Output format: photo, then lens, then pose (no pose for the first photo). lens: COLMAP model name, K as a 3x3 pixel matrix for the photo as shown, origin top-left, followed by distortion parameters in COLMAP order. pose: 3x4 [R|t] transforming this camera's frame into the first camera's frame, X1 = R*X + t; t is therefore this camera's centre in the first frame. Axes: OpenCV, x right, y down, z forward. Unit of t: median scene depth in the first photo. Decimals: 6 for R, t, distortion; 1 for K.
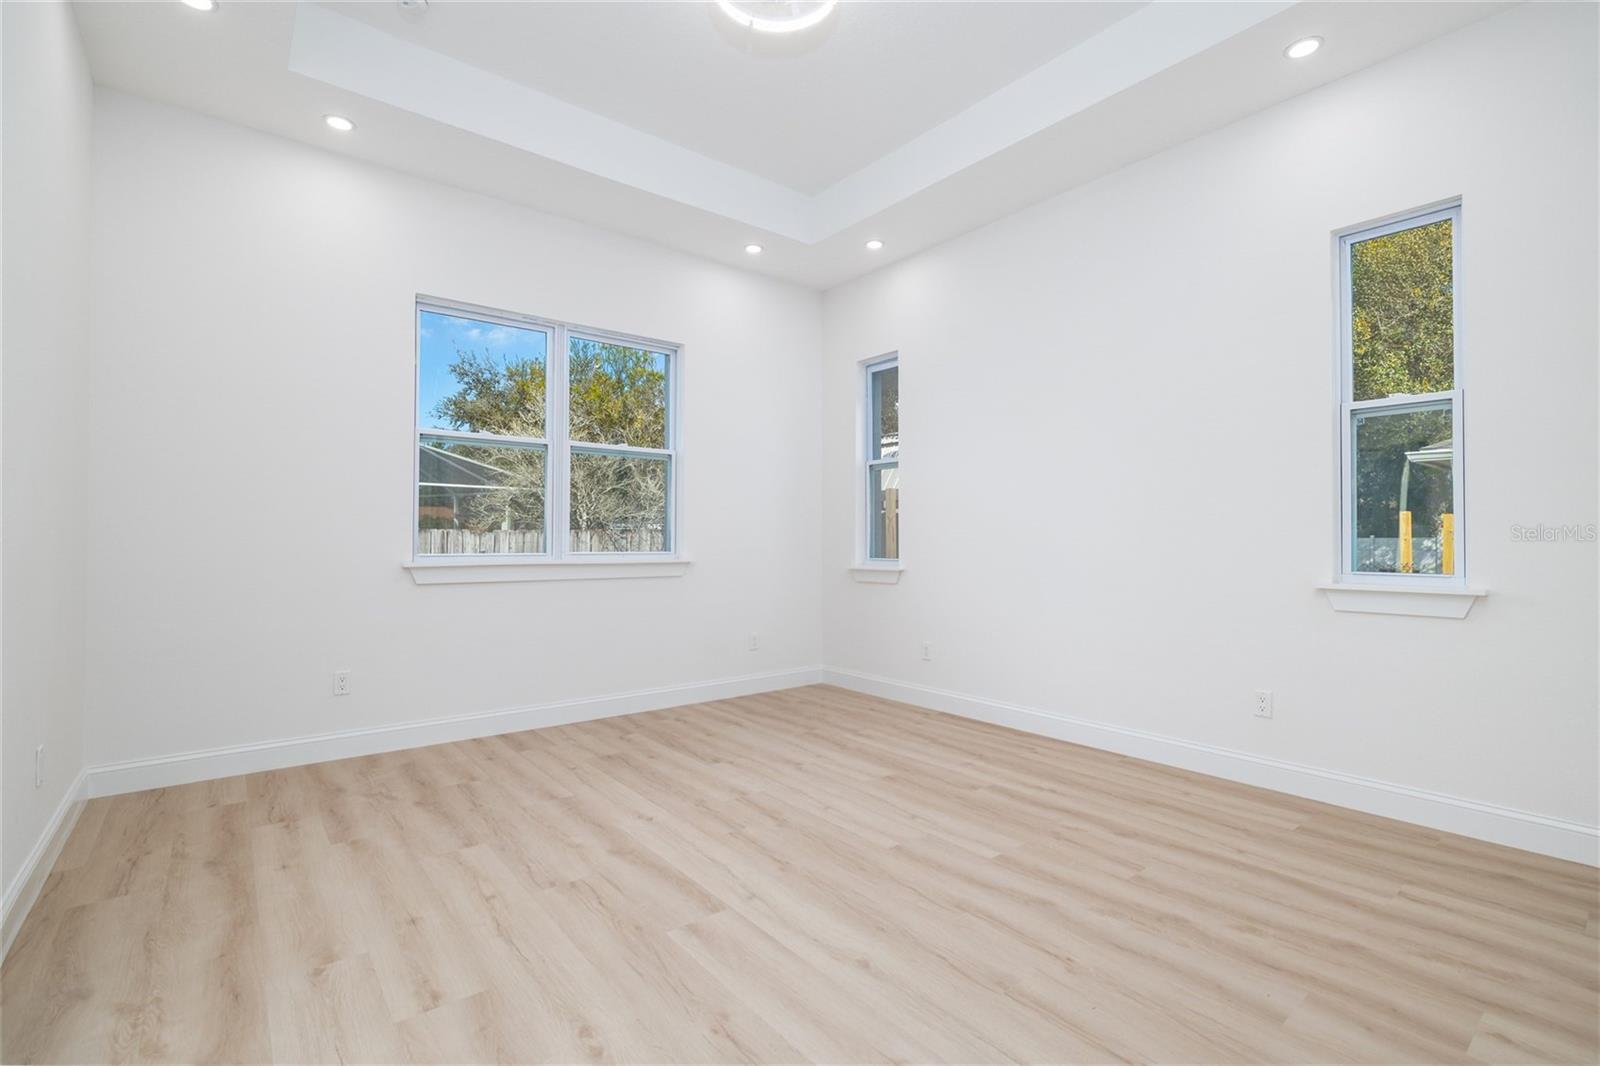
lens RADIAL K [[722.2, 0, 803.3], [0, 722.2, 538.8], [0, 0, 1]] dist [0.001070, 0.000225]
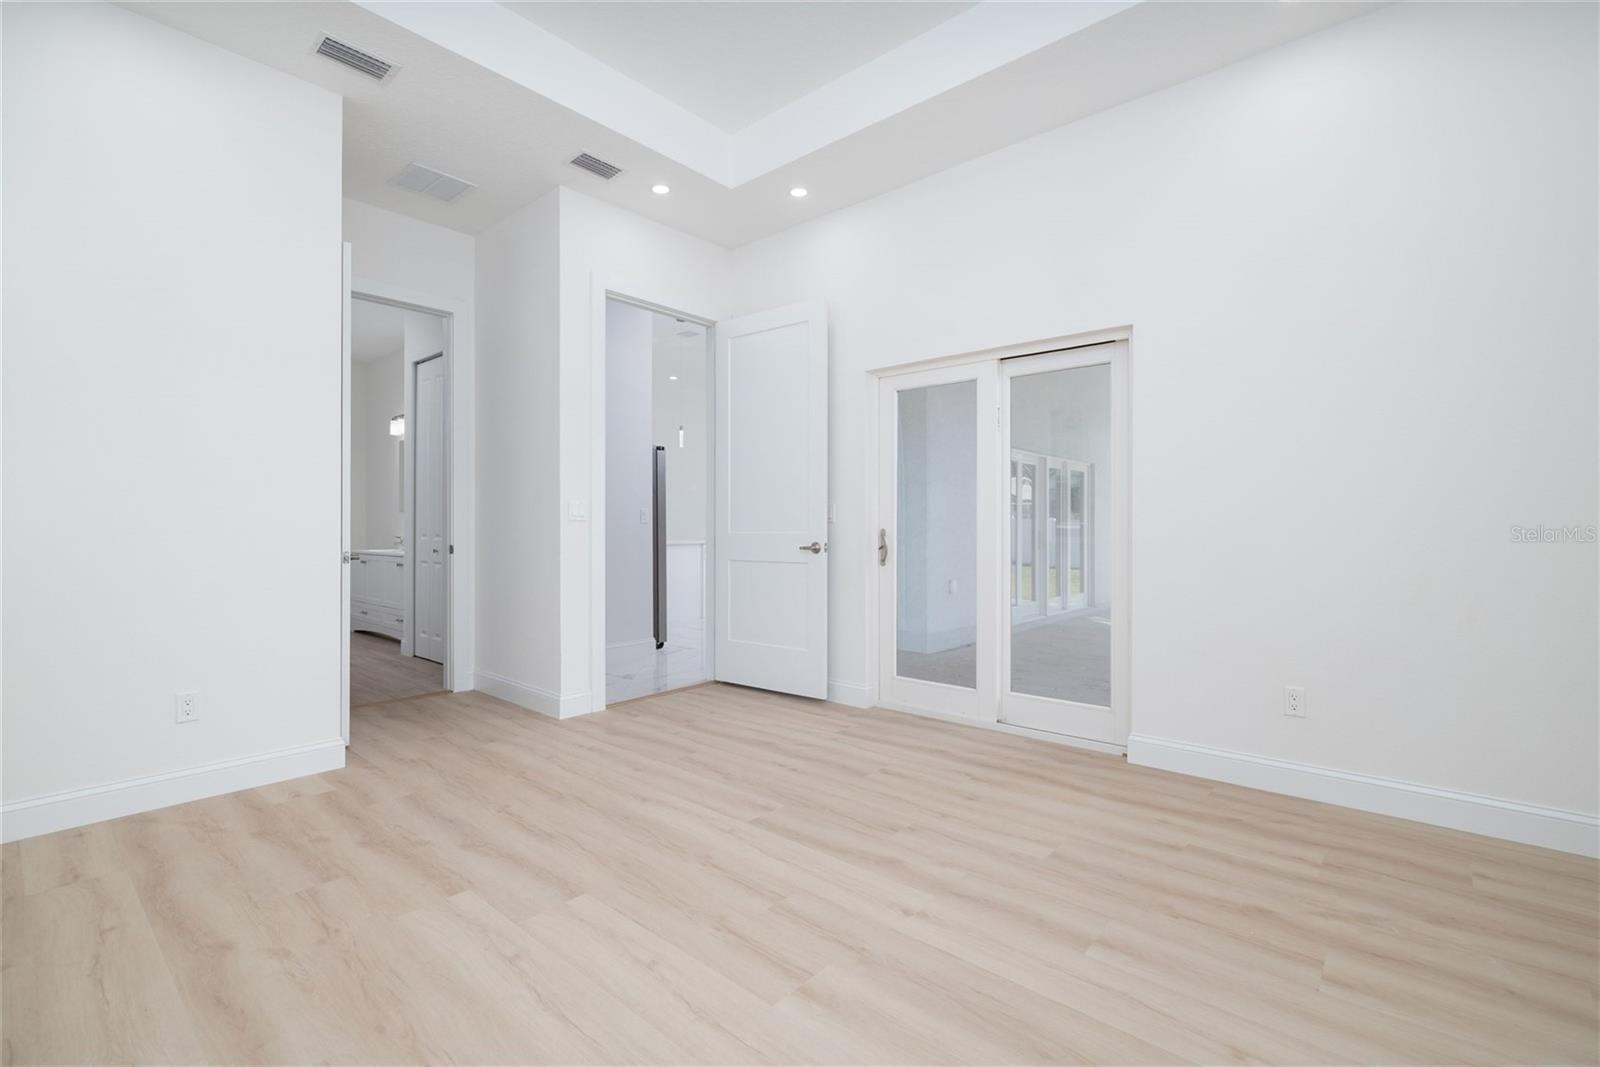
lens RADIAL K [[722.2, 0, 800.6], [0, 722.2, 529.9], [0, 0, 1]] dist [0.001070, 0.000225]
pose [[-0.984628, -0.000829, -0.174664, 0.019650], [-0.000565, 0.999999, -0.001562, 0.011673], [0.174665, -0.001440, -0.984627, 1.953790]]
